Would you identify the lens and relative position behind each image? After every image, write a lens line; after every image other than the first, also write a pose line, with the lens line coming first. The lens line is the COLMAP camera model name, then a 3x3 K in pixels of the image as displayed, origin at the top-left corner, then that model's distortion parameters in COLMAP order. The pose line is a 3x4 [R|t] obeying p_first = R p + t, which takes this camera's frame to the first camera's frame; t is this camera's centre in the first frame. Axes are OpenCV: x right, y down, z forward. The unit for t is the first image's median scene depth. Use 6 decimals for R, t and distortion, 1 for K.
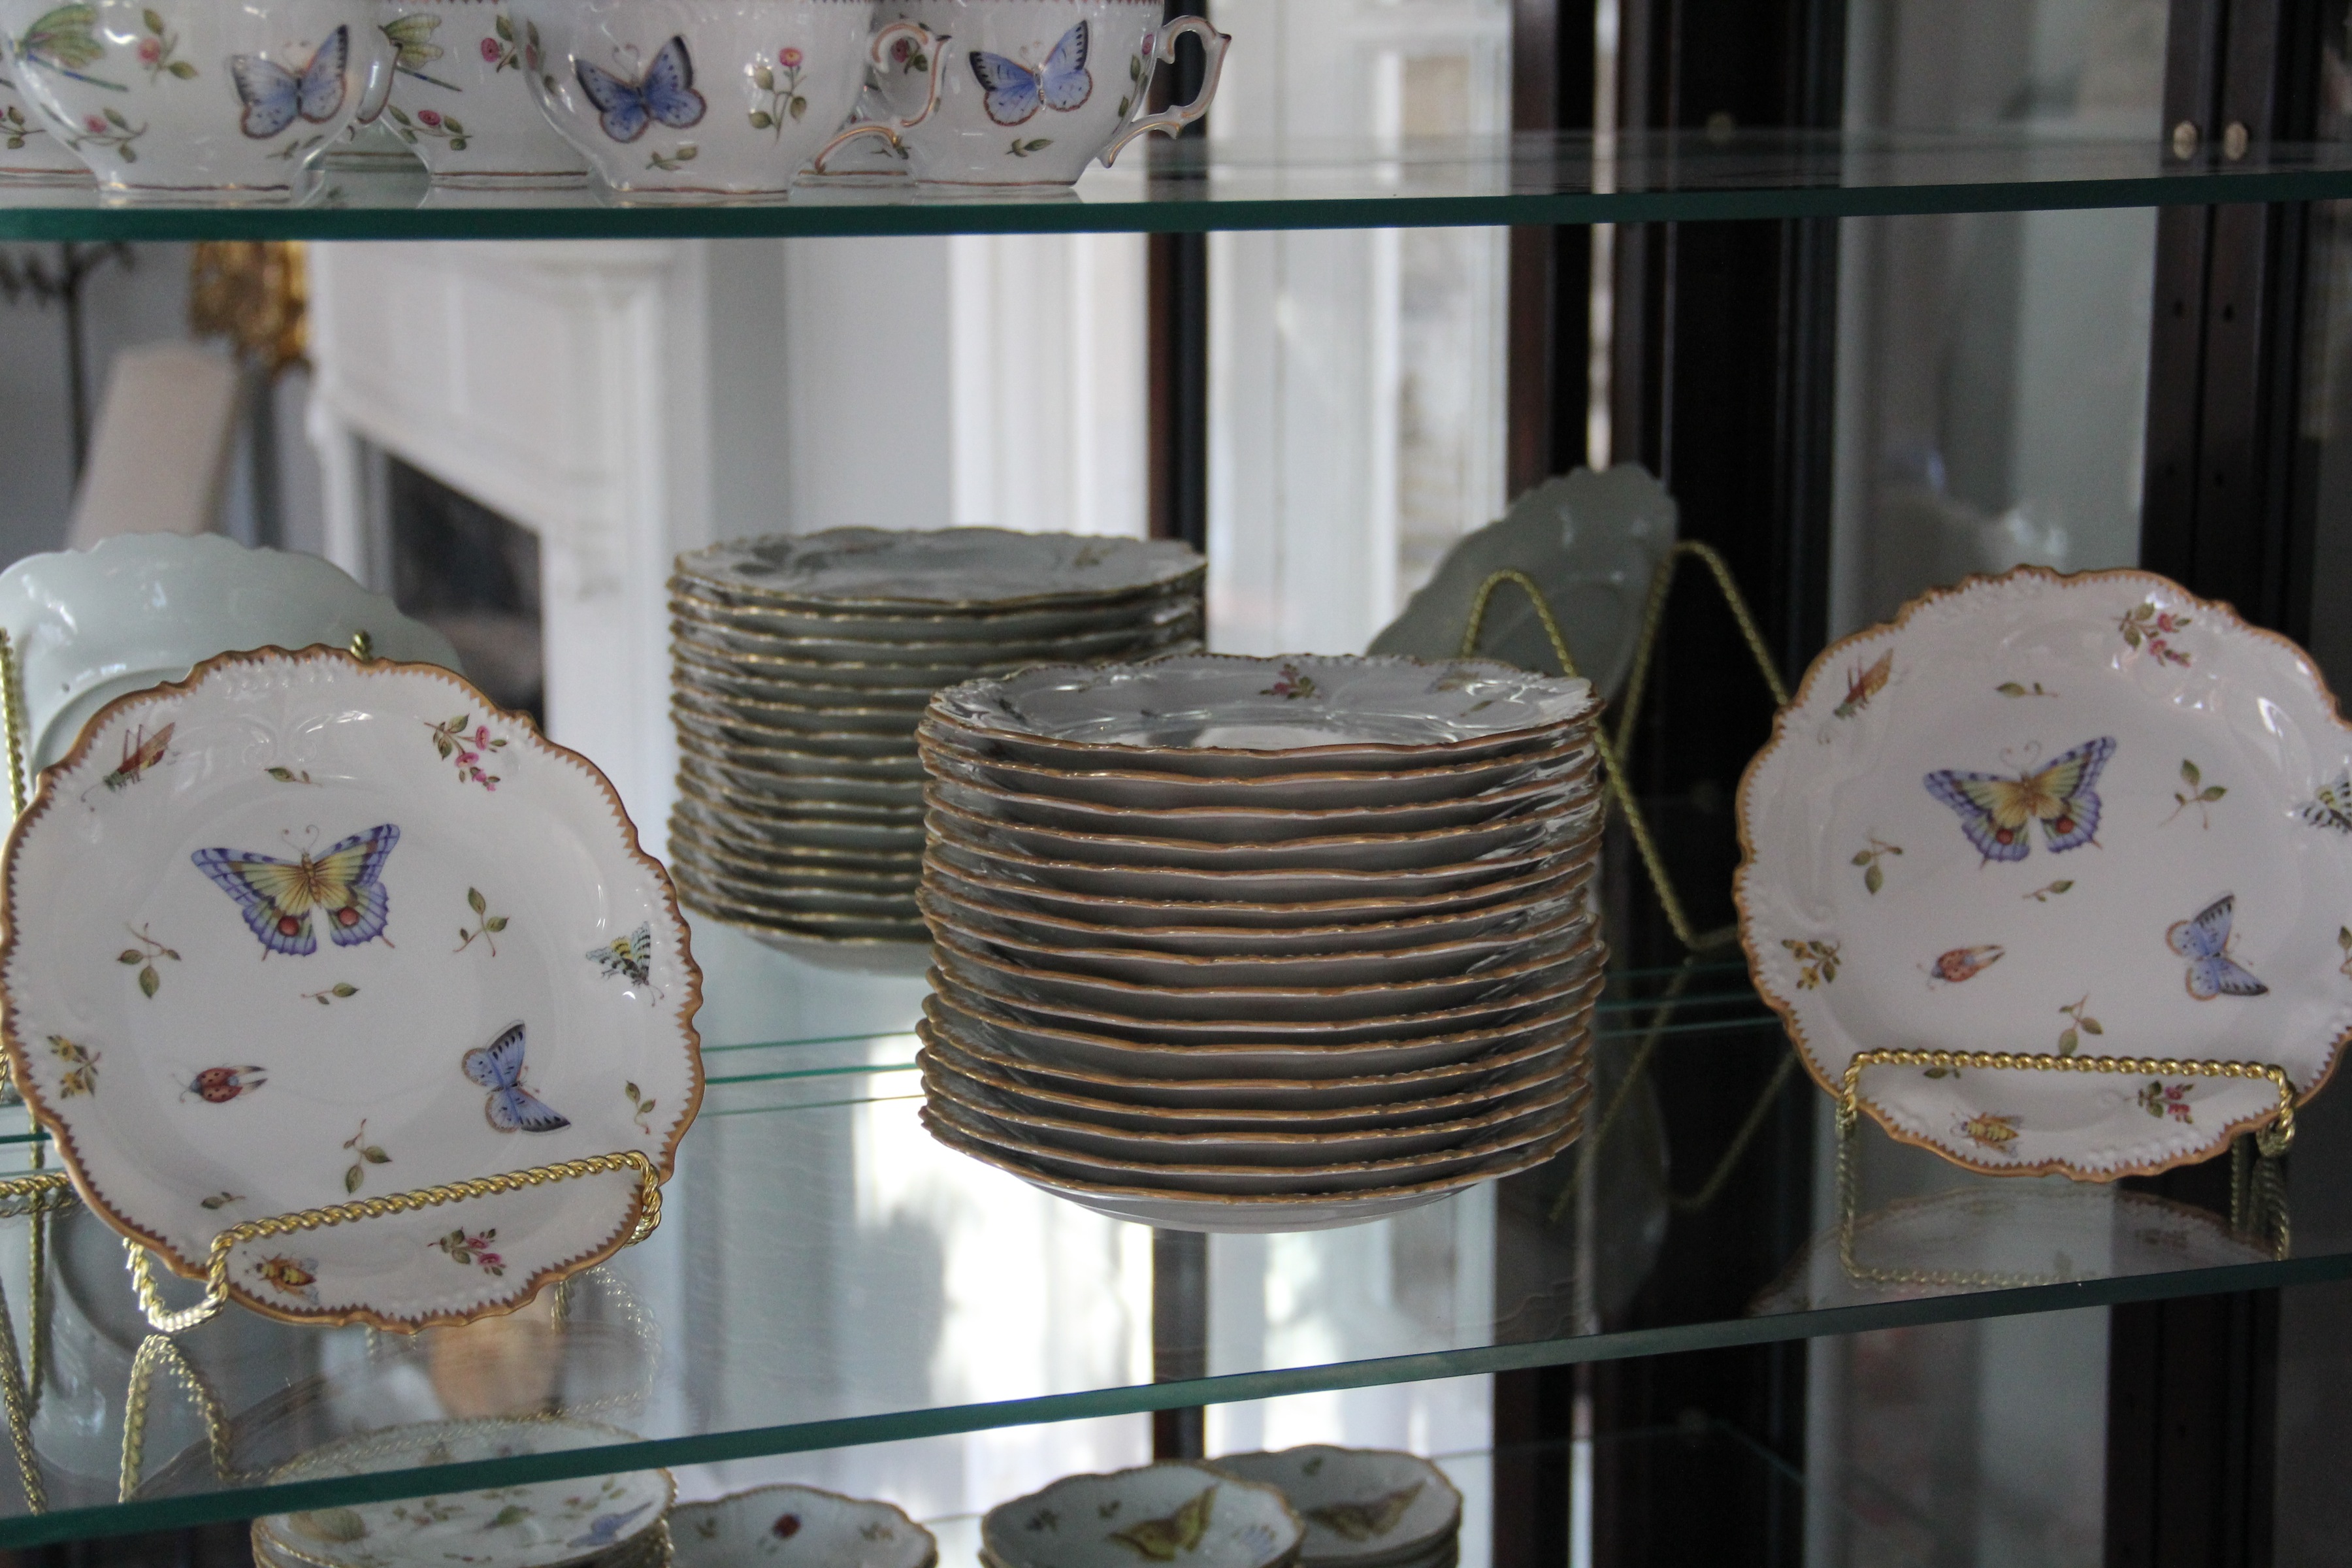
lens RADIAL K [[4200.3, 0, 1162.6], [0, 4200.3, 783.5], [0, 0, 1]] dist [0.258416, 0.000000]
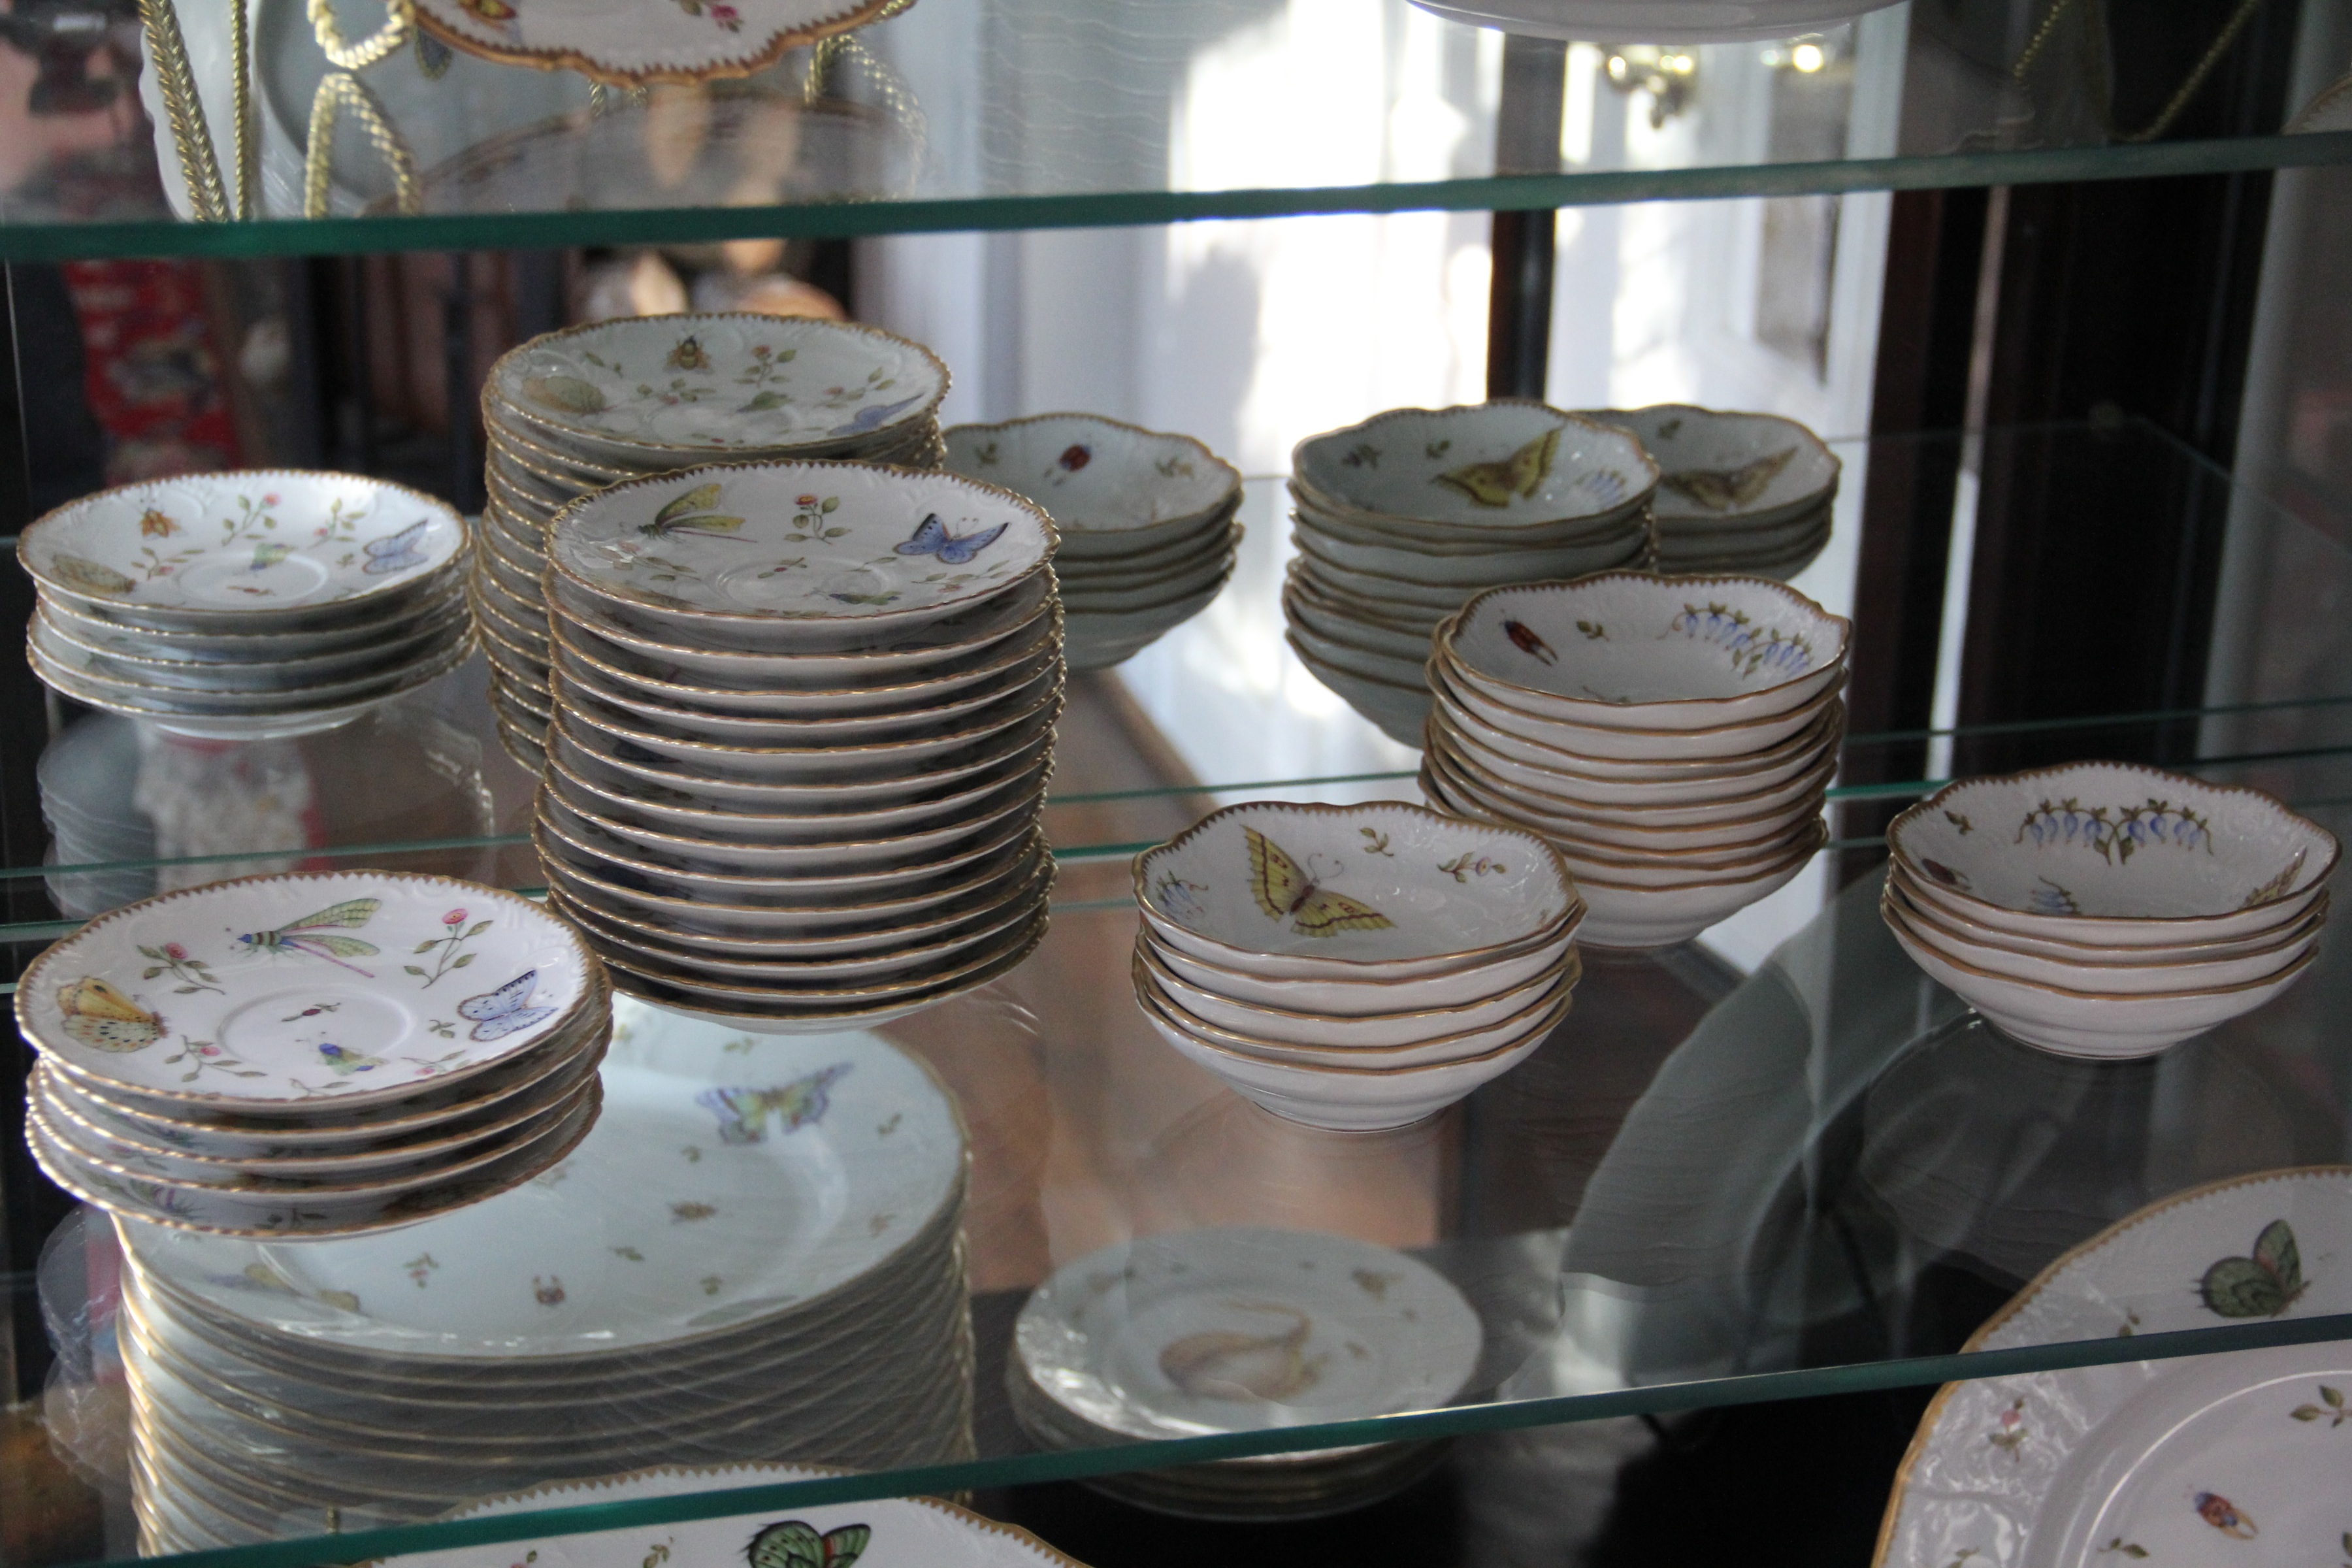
lens RADIAL K [[4295.4, 0, 1176.8], [0, 4295.4, 783.5], [0, 0, 1]] dist [0.253638, 0.000000]
pose [[0.996456, 0.051602, -0.066423, -0.003580], [-0.037989, 0.980668, 0.191959, 0.069893], [0.075044, -0.188755, 0.979153, 0.103402]]
